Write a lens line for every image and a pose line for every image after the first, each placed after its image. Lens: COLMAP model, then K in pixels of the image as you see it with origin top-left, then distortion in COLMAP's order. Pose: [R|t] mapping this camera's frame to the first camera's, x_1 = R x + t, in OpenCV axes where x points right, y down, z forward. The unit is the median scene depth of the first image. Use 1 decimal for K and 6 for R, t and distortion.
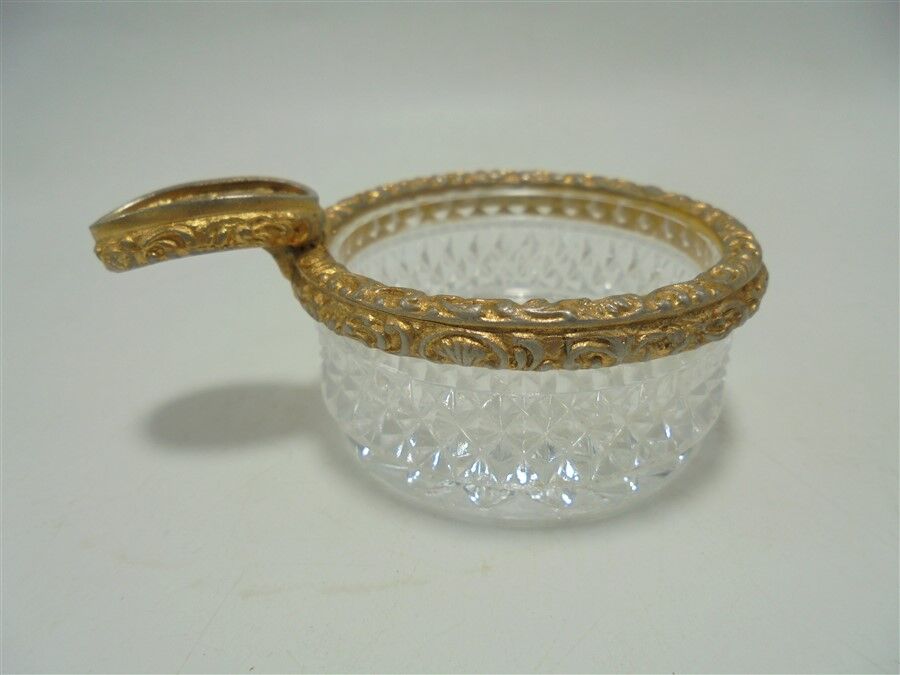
lens RADIAL K [[669.5, 0, 445.2], [0, 669.5, 337.1], [0, 0, 1]] dist [-0.084762, -0.000799]
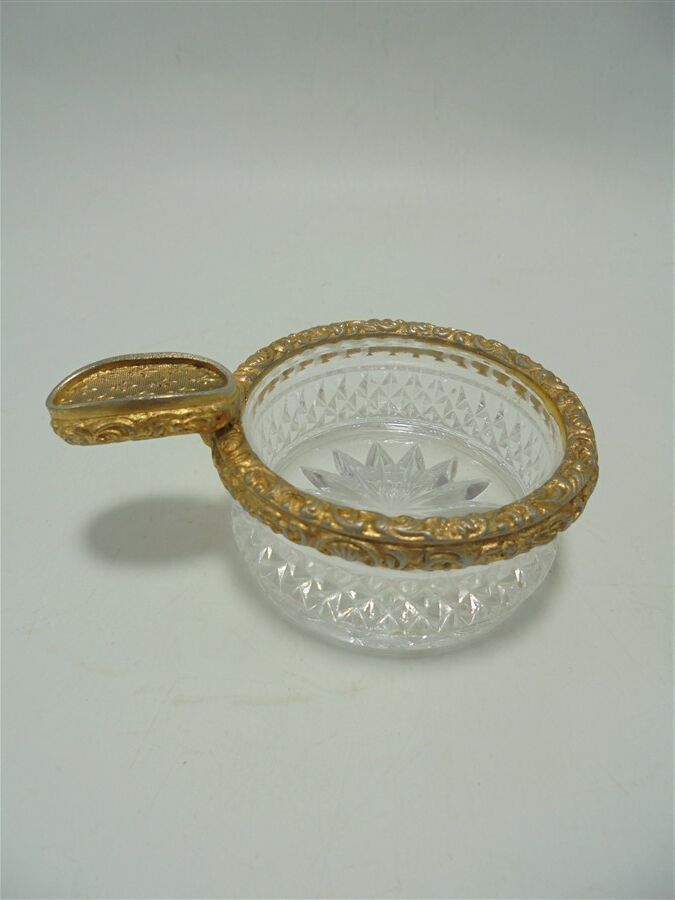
lens RADIAL K [[669.5, 0, 337.5], [0, 669.5, 450.0], [0, 0, 1]] dist [-0.084762, -0.000799]
pose [[0.998339, 0.055672, 0.014840, -0.021261], [-0.057419, 0.982650, 0.176360, -0.356450], [-0.004764, -0.176919, 0.984214, -0.232358]]
